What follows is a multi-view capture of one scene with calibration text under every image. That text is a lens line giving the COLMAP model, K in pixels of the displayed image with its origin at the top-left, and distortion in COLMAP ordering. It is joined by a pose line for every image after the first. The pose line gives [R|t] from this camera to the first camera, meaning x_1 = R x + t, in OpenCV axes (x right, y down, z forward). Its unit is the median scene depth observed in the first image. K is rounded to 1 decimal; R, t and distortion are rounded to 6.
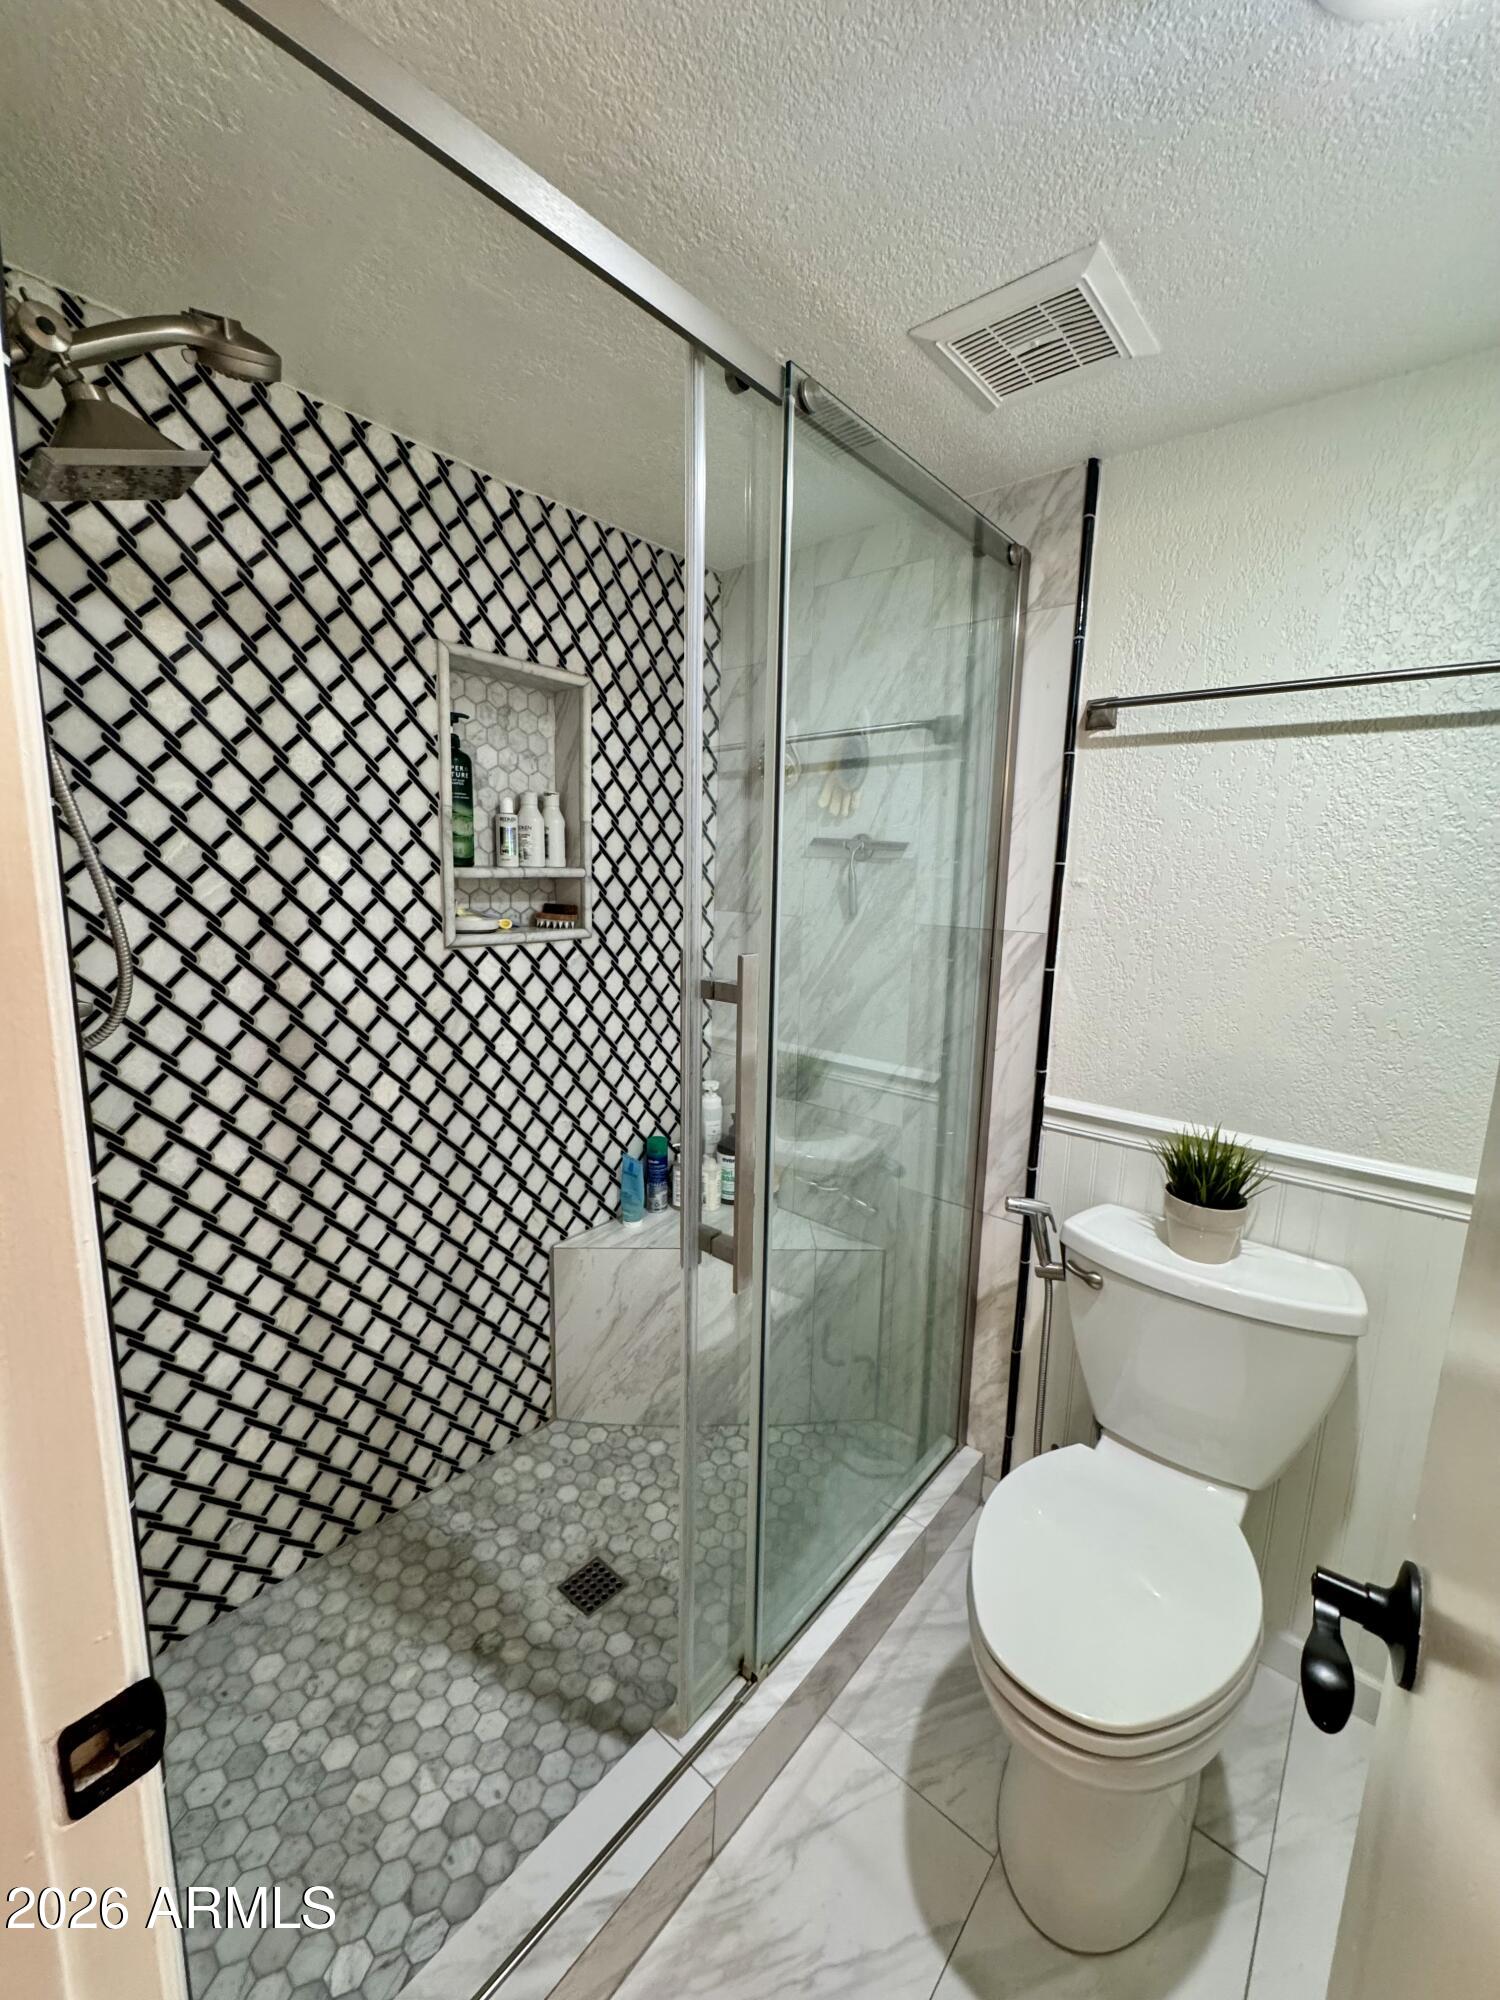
lens RADIAL K [[796.1, 0, 759.1], [0, 796.1, 999.2], [0, 0, 1]] dist [-0.004532, 0.000239]
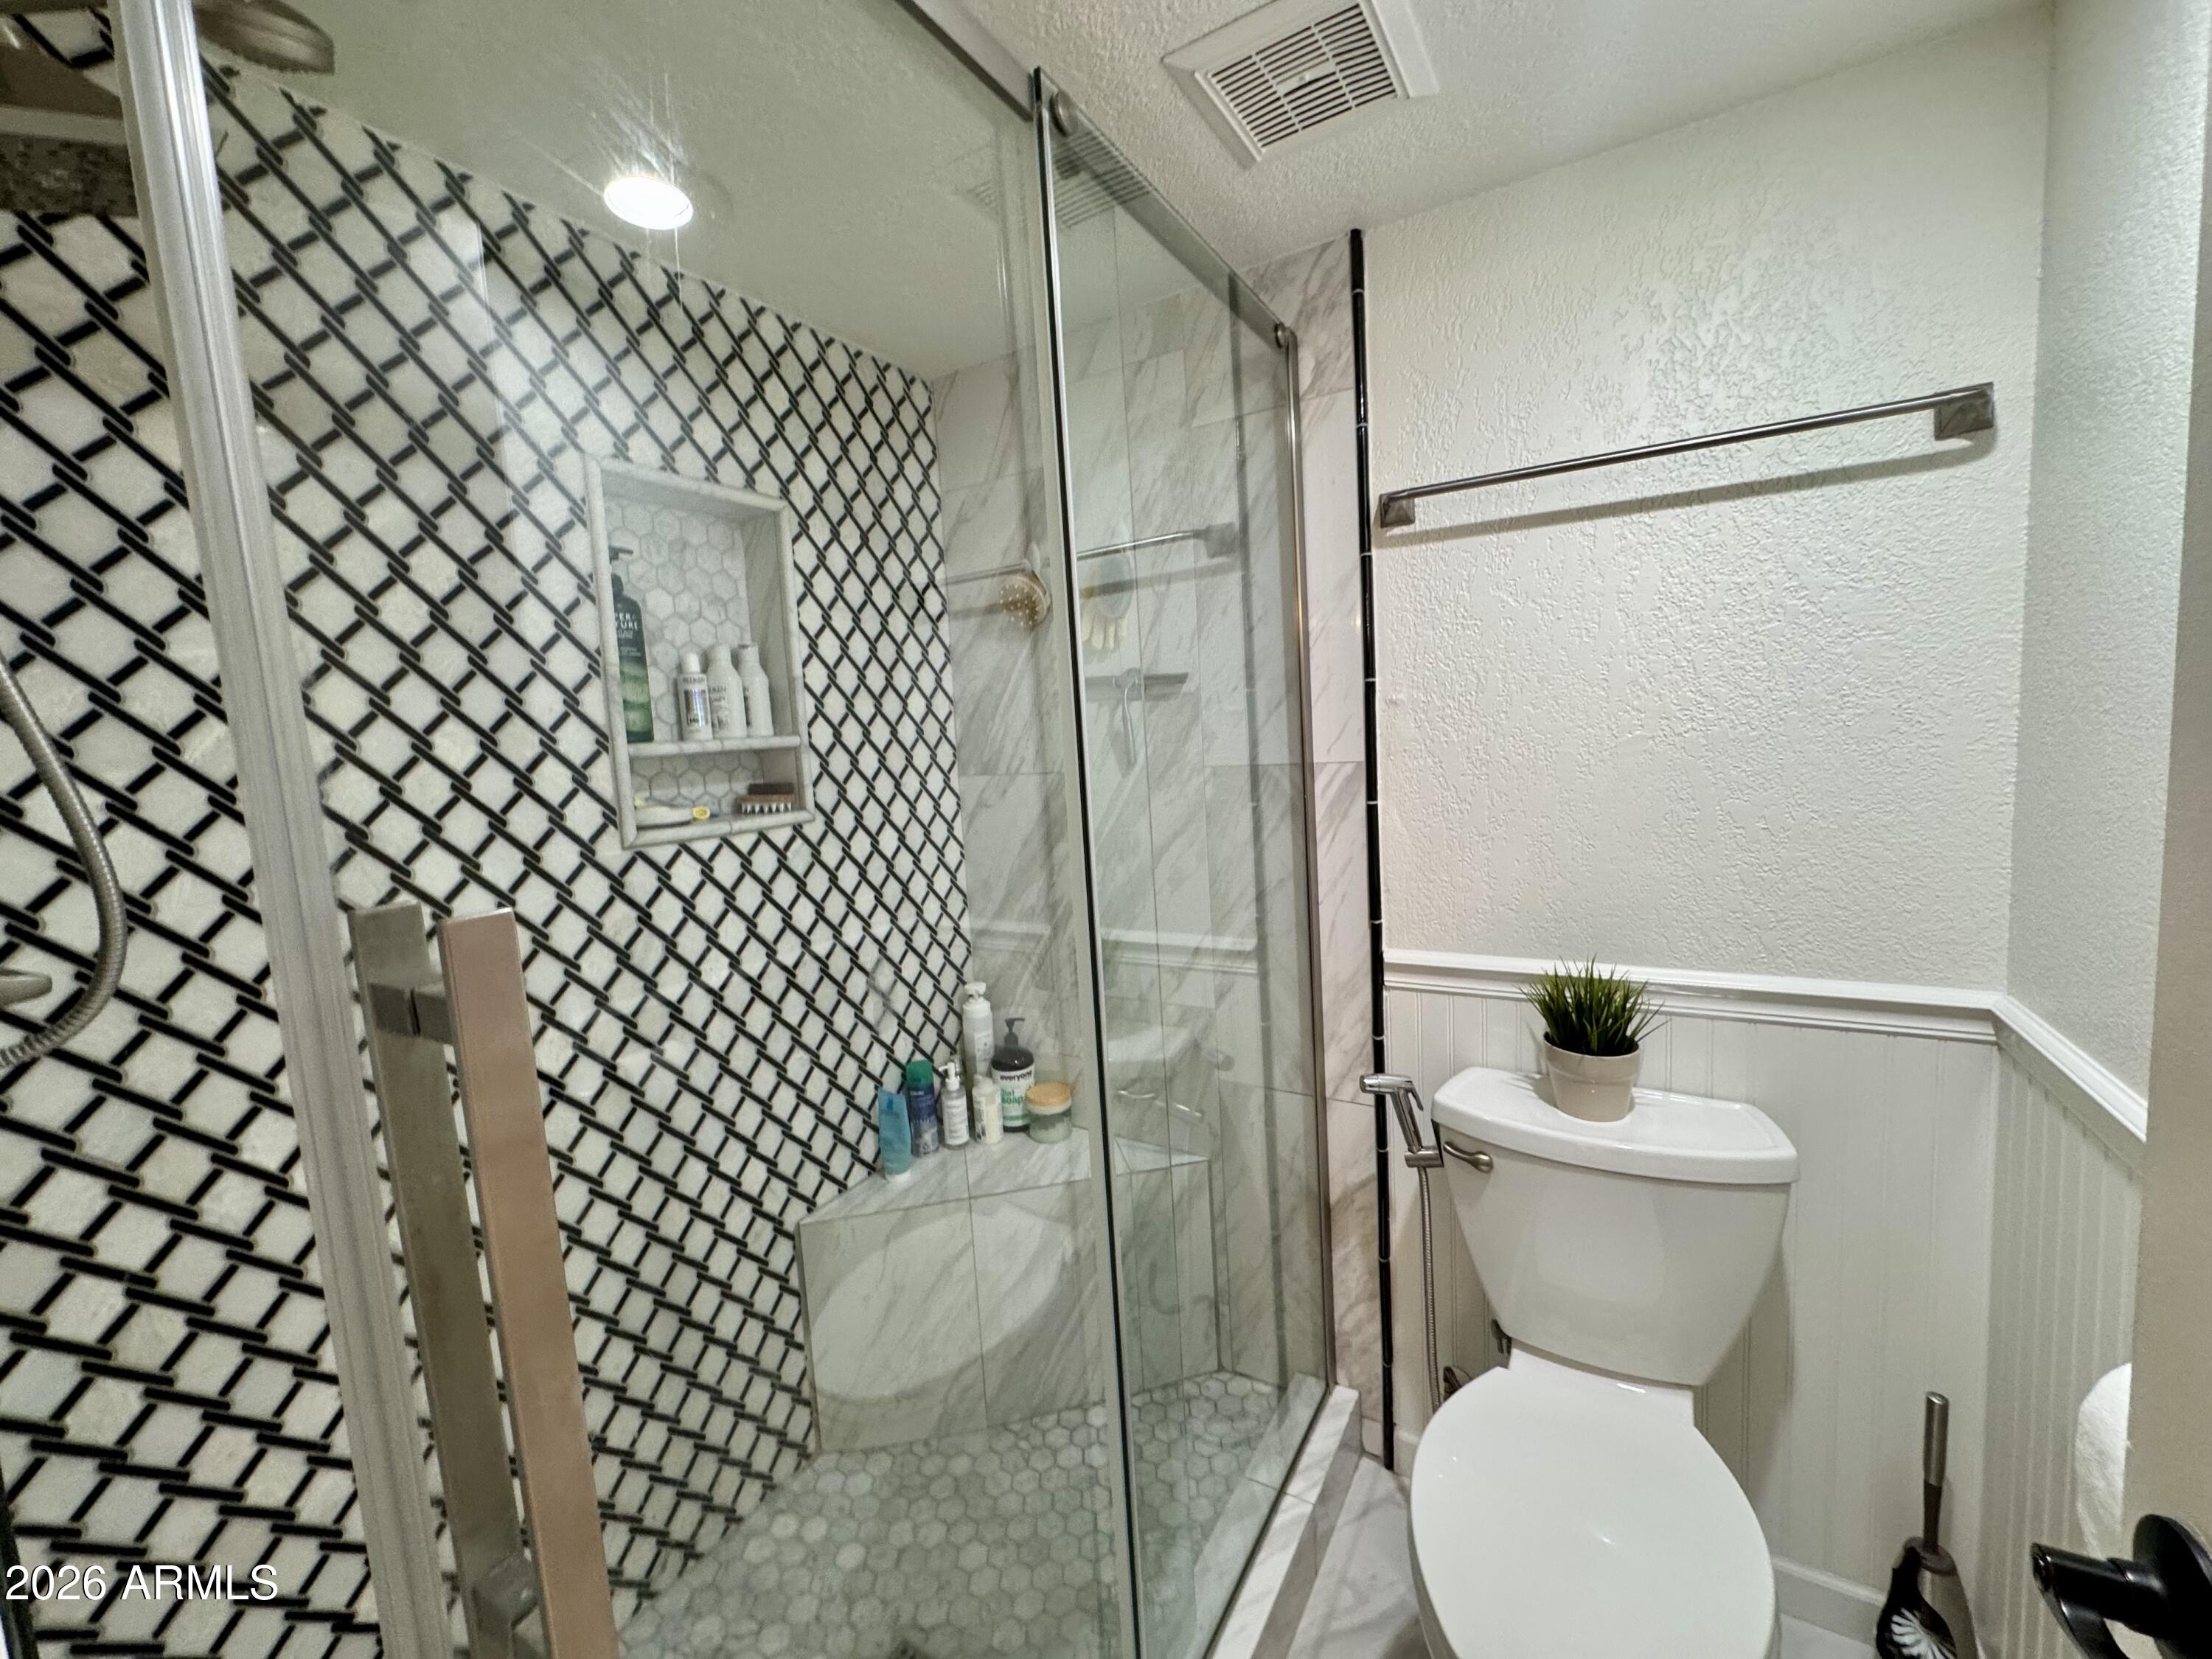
lens RADIAL K [[880.5, 0, 1112.1], [0, 880.5, 821.6], [0, 0, 1]] dist [-0.004532, 0.000239]
pose [[0.983727, -0.098891, 0.150008, -0.054470], [0.108618, 0.992385, -0.058081, 0.007387], [-0.143122, 0.073430, 0.986977, 0.095417]]
